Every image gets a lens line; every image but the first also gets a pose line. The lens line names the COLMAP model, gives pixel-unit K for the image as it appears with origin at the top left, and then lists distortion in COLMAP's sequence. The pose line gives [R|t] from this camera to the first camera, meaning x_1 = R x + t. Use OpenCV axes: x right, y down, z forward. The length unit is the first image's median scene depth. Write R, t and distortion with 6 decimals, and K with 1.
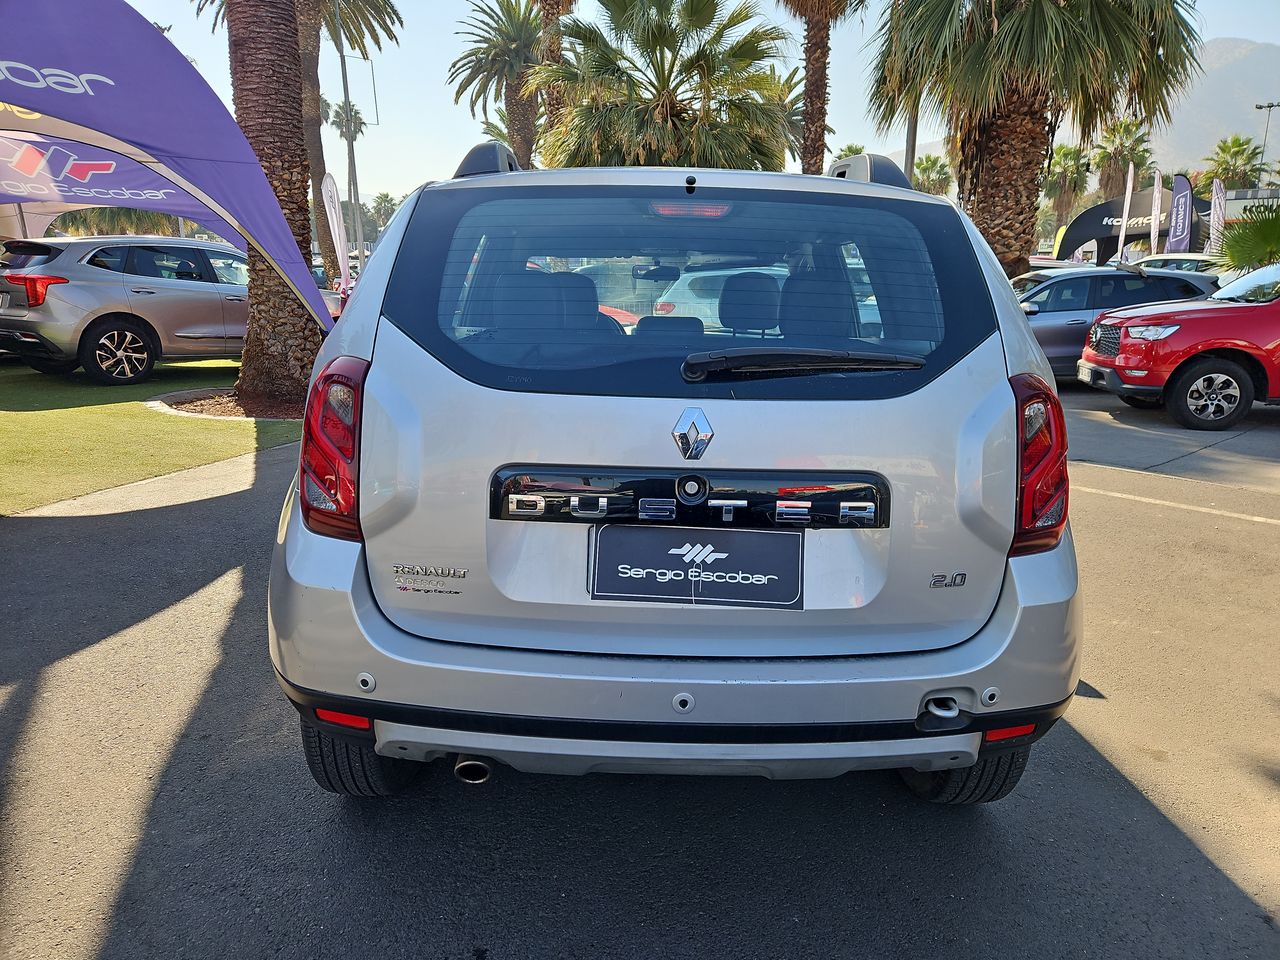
lens RADIAL K [[888.3, 0, 653.6], [0, 888.3, 461.7], [0, 0, 1]] dist [0.051361, -0.045493]
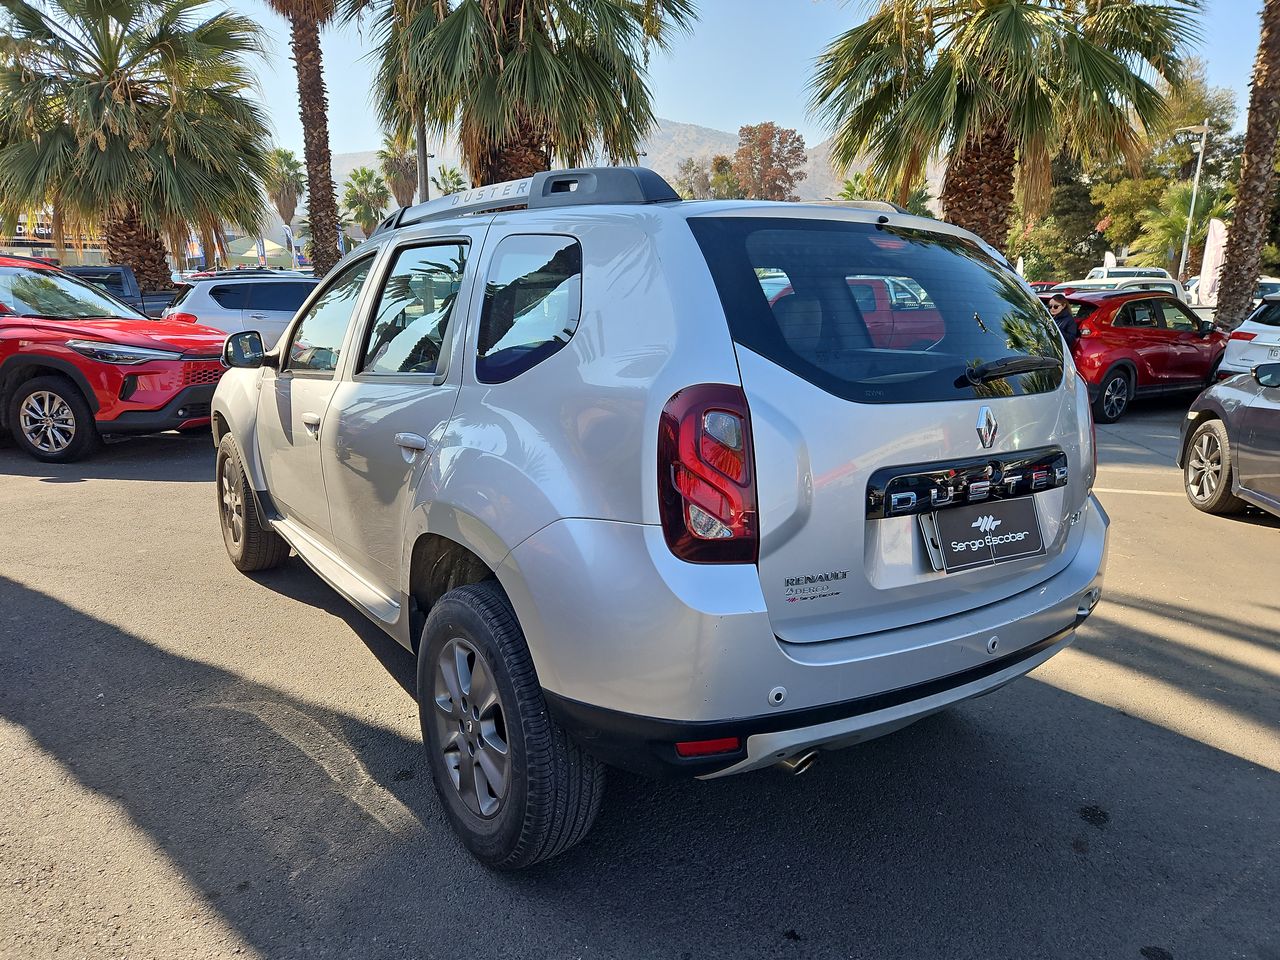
lens RADIAL K [[887.2, 0, 641.7], [0, 887.2, 463.1], [0, 0, 1]] dist [0.076843, -0.081672]
pose [[0.806670, -0.103999, 0.581780, -0.165157], [0.110392, 0.993585, 0.024548, -0.010082], [-0.580601, 0.044421, 0.812976, 0.040466]]
